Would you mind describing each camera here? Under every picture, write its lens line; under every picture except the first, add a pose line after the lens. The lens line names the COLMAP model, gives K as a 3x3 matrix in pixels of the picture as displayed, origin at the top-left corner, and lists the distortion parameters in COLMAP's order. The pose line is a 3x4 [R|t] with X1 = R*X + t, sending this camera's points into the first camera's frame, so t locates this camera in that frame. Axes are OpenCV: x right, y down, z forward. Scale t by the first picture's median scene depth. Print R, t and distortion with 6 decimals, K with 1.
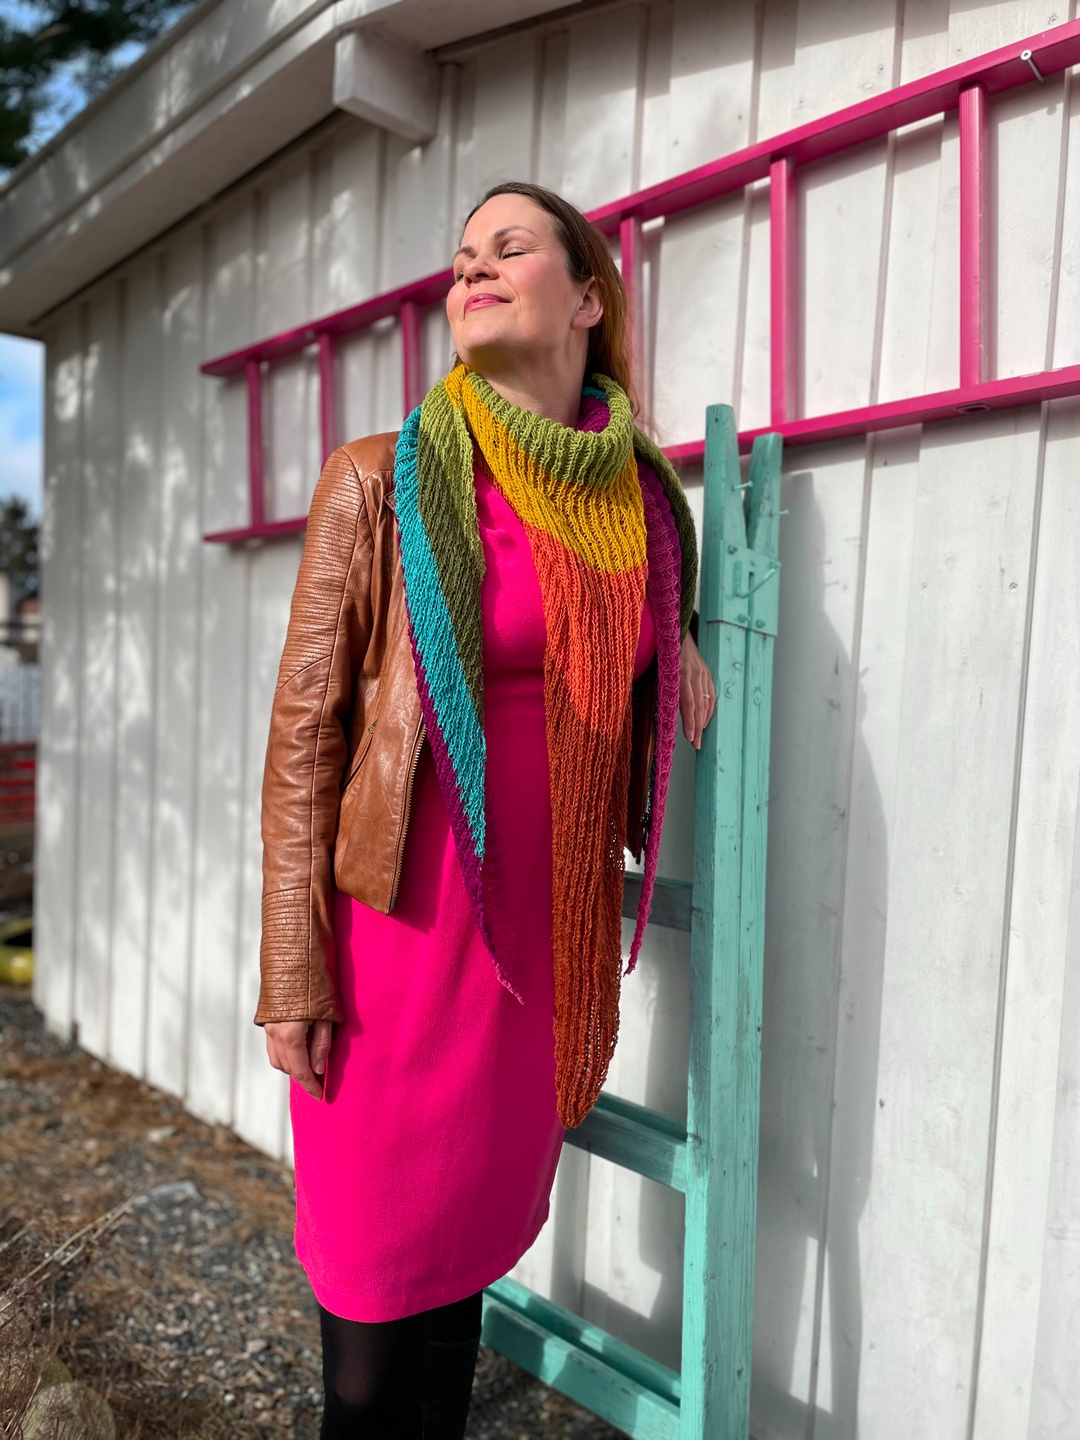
lens RADIAL K [[1065.5, 0, 531.9], [0, 1065.5, 714.4], [0, 0, 1]] dist [0.088565, -0.117595]
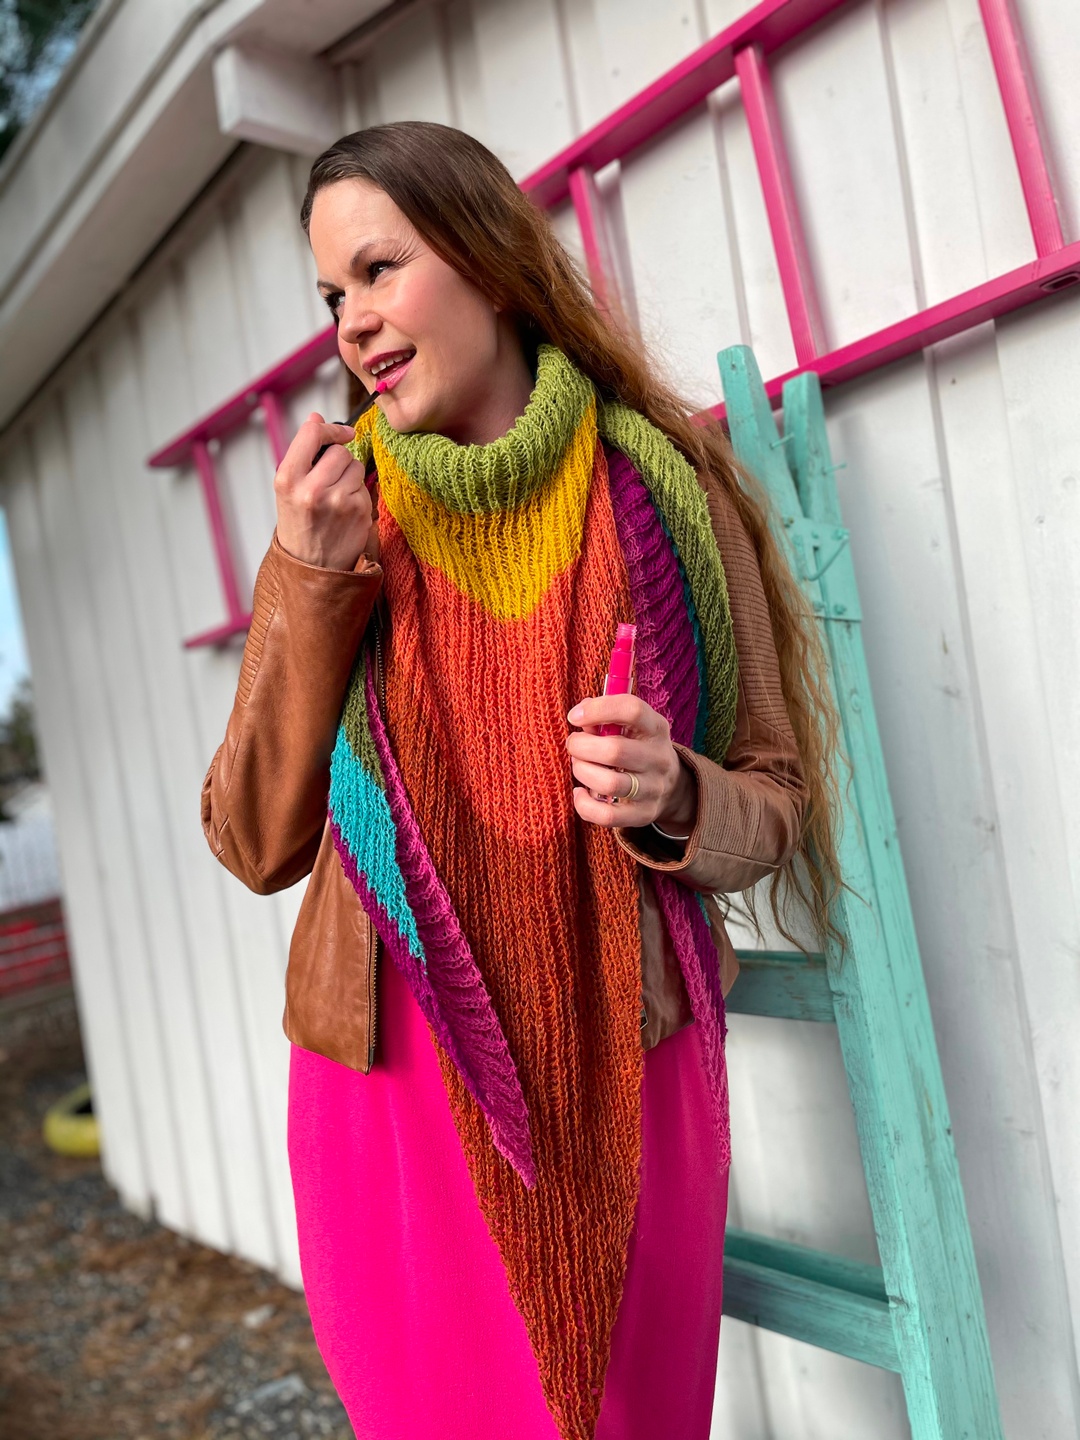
lens RADIAL K [[1070.1, 0, 540.0], [0, 1070.1, 720.0], [0, 0, 1]] dist [0.093875, -0.127970]
pose [[0.980806, -0.191916, -0.034468, 0.007985], [0.190403, 0.980770, -0.042855, -0.009959], [0.042030, 0.035470, 0.998487, 0.155181]]
